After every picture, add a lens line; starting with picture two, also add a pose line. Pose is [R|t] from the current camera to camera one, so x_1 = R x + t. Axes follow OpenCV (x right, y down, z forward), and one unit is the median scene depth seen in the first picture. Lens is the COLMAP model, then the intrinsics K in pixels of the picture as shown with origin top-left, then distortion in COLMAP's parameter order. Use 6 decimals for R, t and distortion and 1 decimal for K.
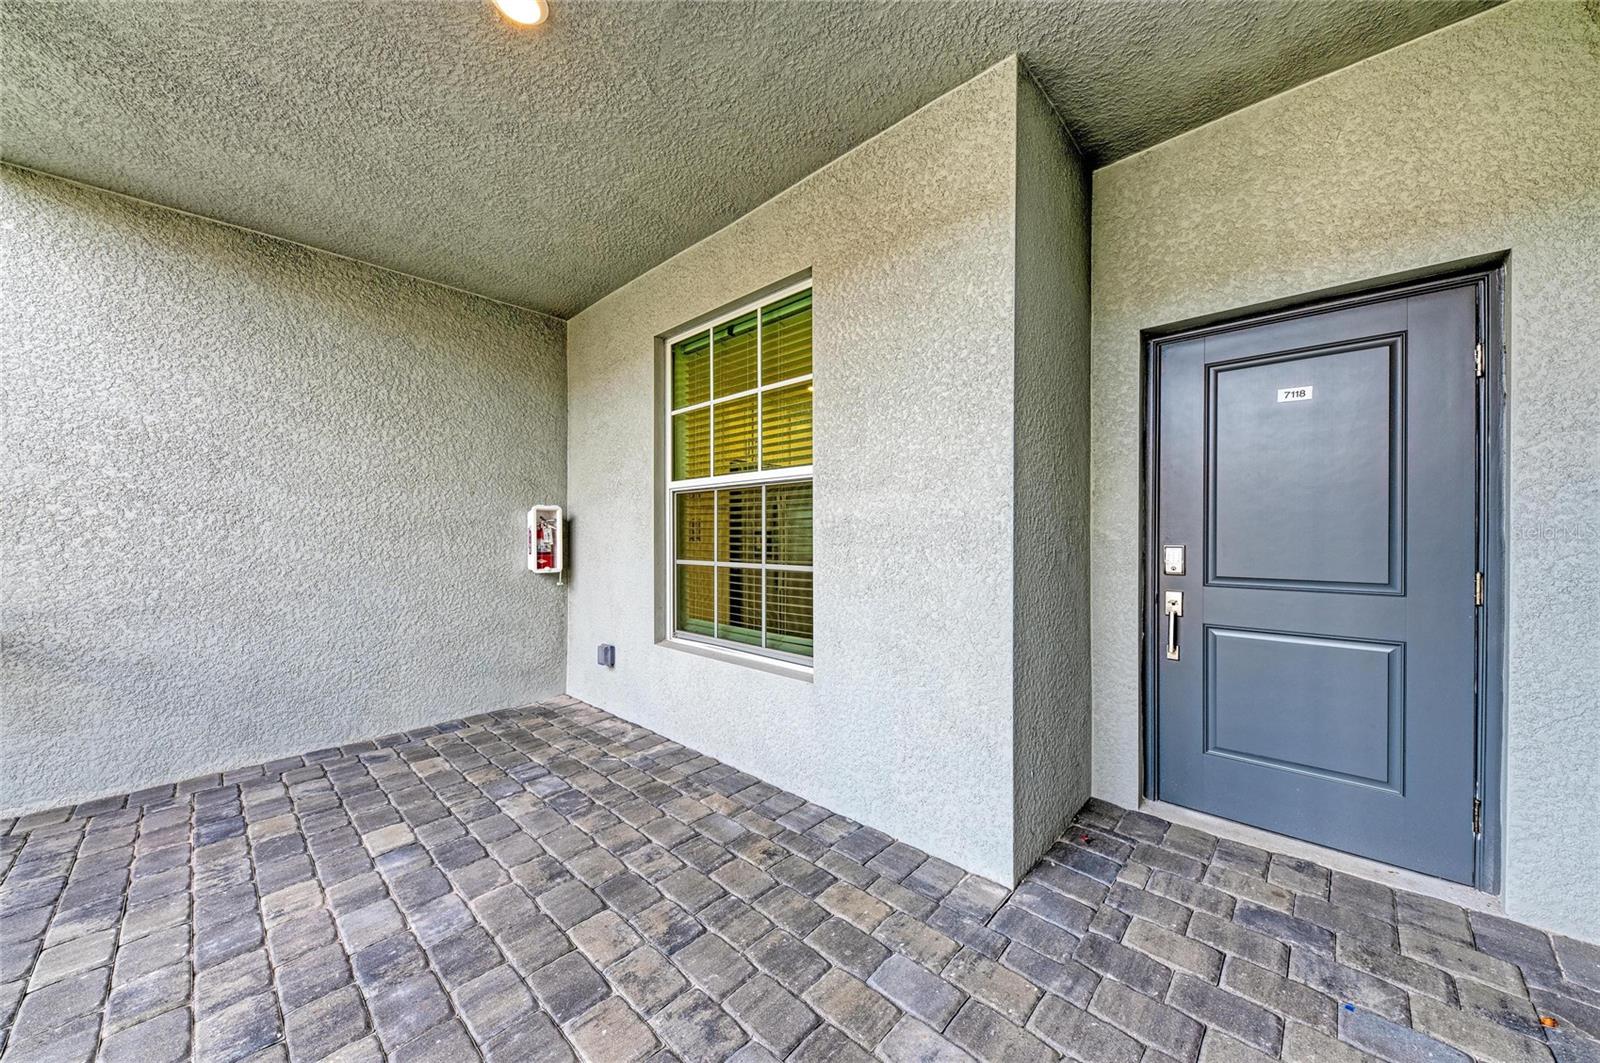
lens RADIAL K [[564.1, 0, 802.5], [0, 564.1, 533.5], [0, 0, 1]] dist [0.001164, -0.000455]
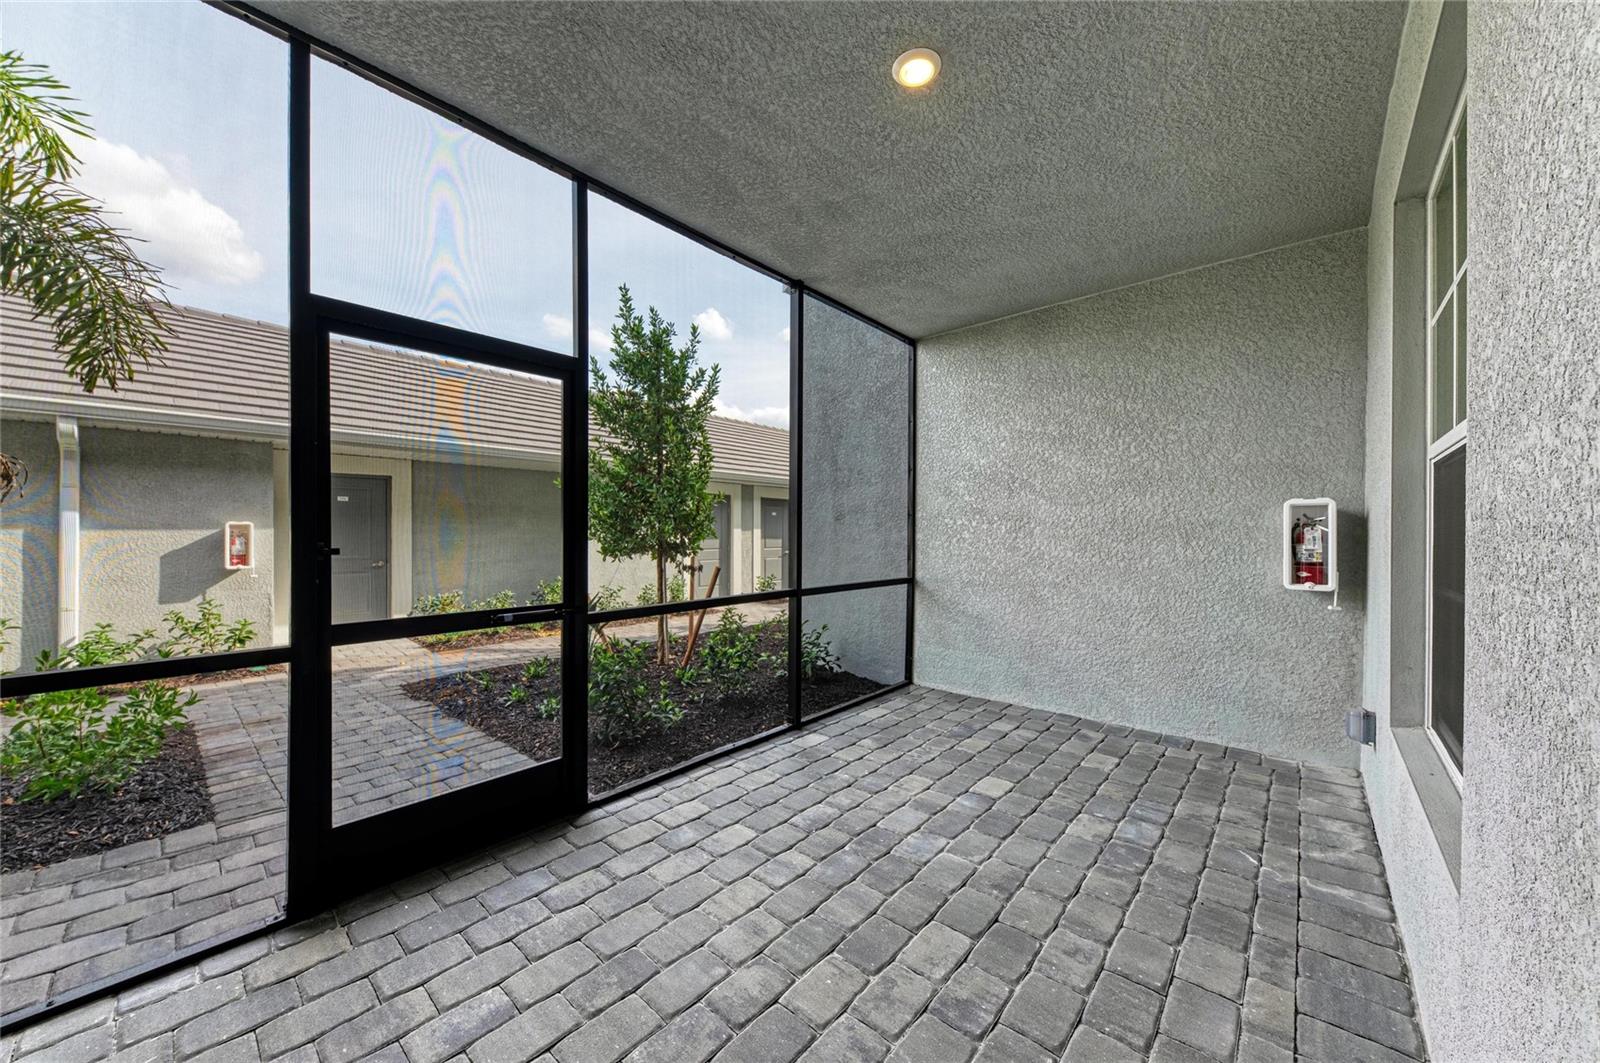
lens RADIAL K [[564.1, 0, 802.7], [0, 564.1, 533.3], [0, 0, 1]] dist [0.001164, -0.000455]
pose [[0.020856, 0.002352, -0.999780, 0.334157], [-0.001491, 0.999996, 0.002321, -0.007052], [0.999781, 0.001443, 0.020859, 0.398235]]
